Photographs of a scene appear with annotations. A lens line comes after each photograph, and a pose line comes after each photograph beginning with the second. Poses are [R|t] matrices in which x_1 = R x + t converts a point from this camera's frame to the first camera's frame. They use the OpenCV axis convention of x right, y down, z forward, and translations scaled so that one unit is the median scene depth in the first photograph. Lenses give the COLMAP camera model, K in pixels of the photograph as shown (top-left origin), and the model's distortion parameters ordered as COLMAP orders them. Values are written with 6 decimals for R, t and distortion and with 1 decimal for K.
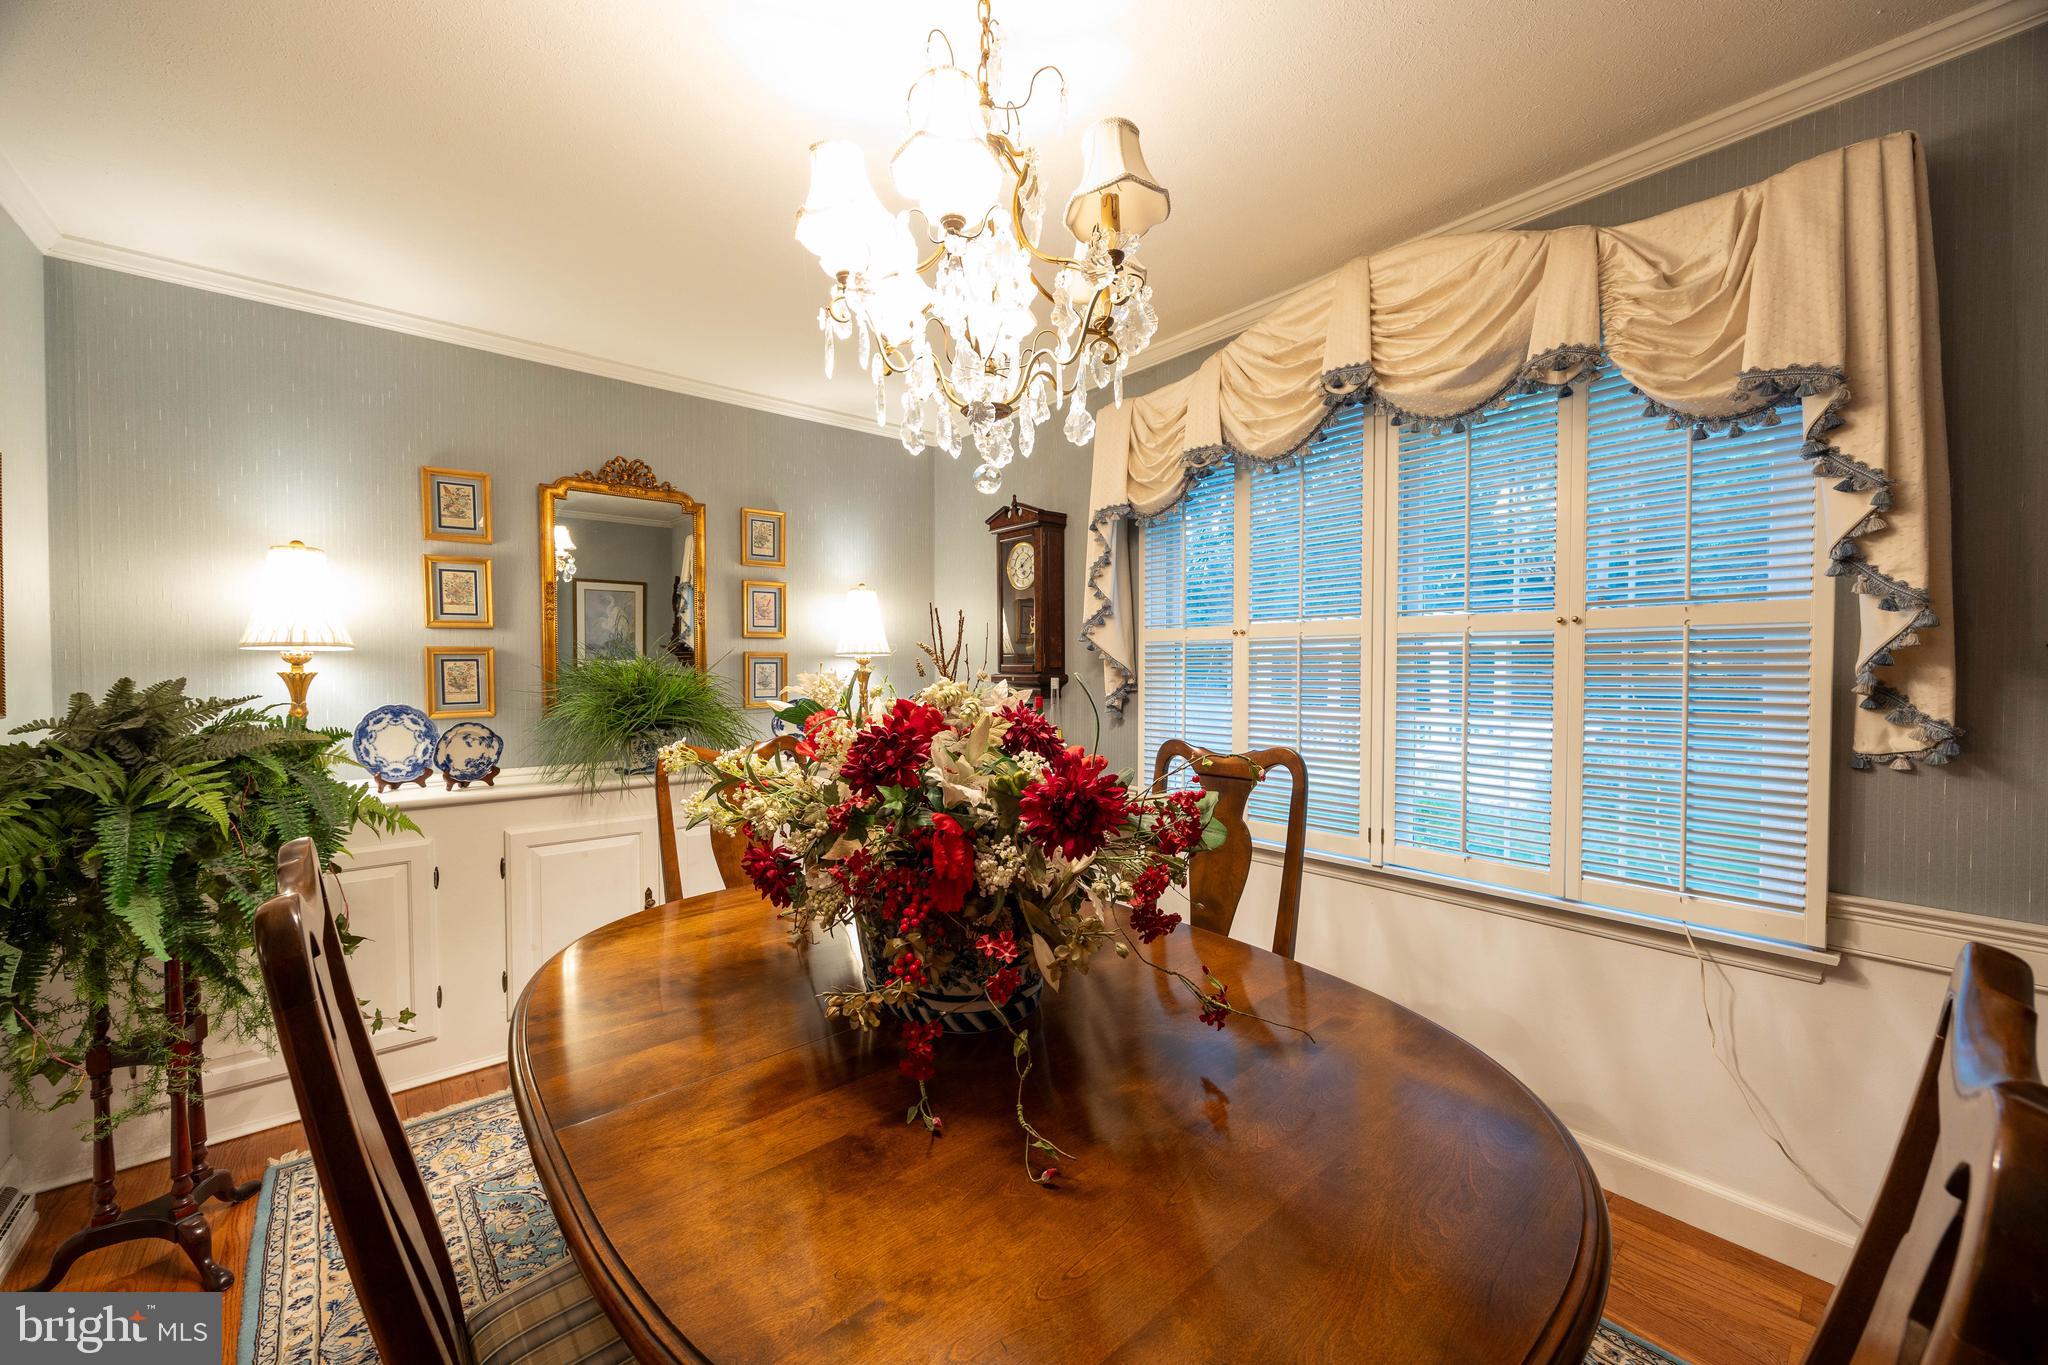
lens RADIAL K [[776.4, 0, 1022.1], [0, 776.4, 679.8], [0, 0, 1]] dist [-0.004802, 0.000590]
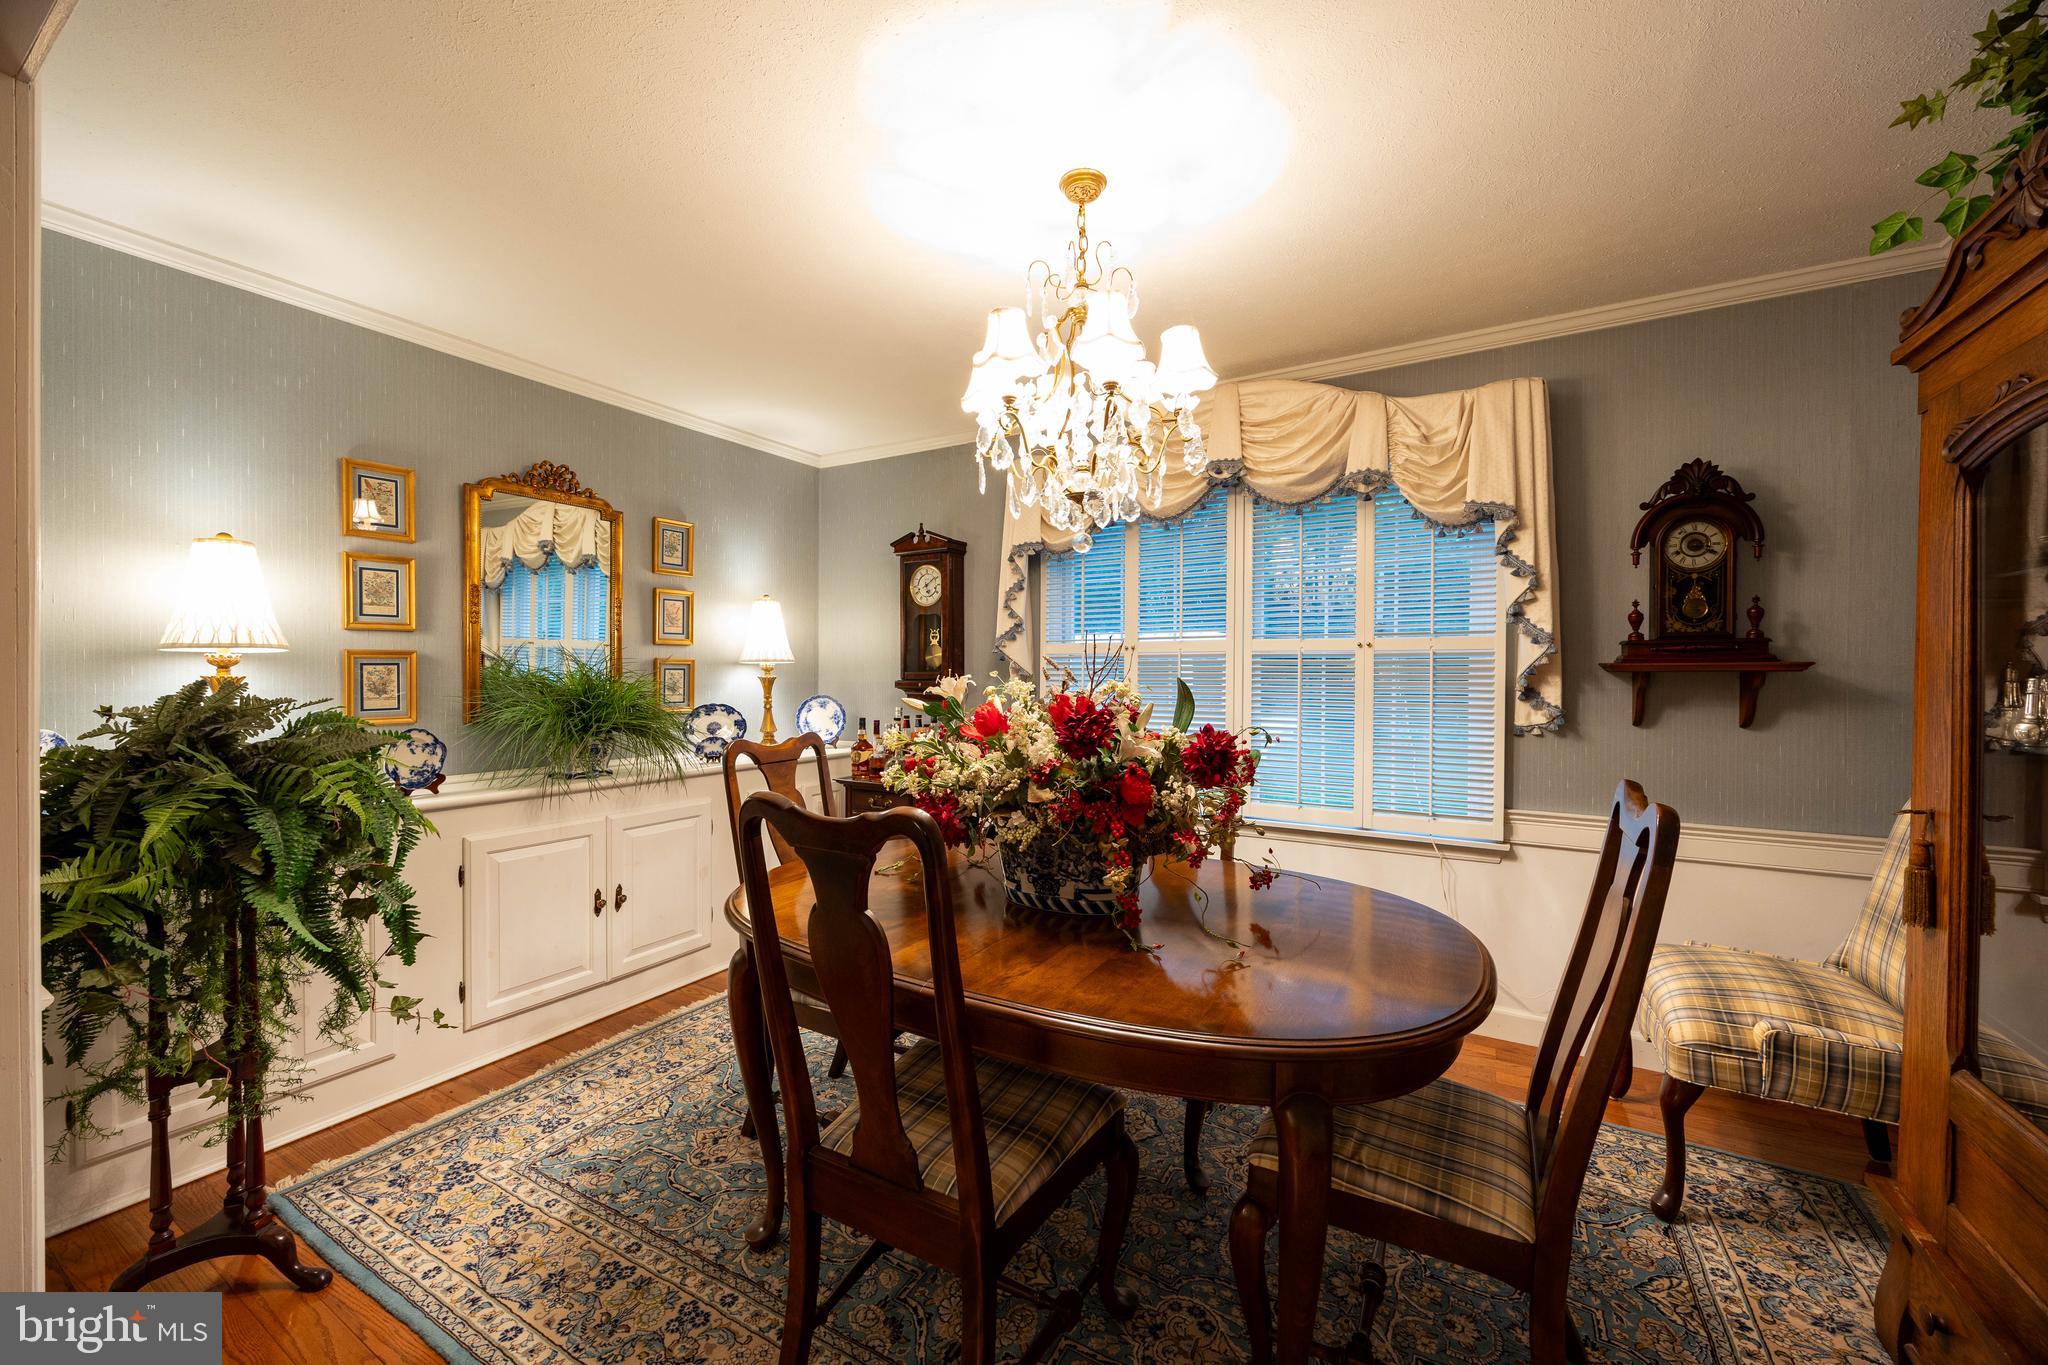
lens RADIAL K [[776.4, 0, 1029.6], [0, 776.4, 680.2], [0, 0, 1]] dist [-0.004802, 0.000590]
pose [[0.944245, 0.002049, 0.329238, -0.421969], [0.001470, 0.999944, -0.010439, 0.007937], [-0.329241, 0.010341, 0.944189, -0.225961]]
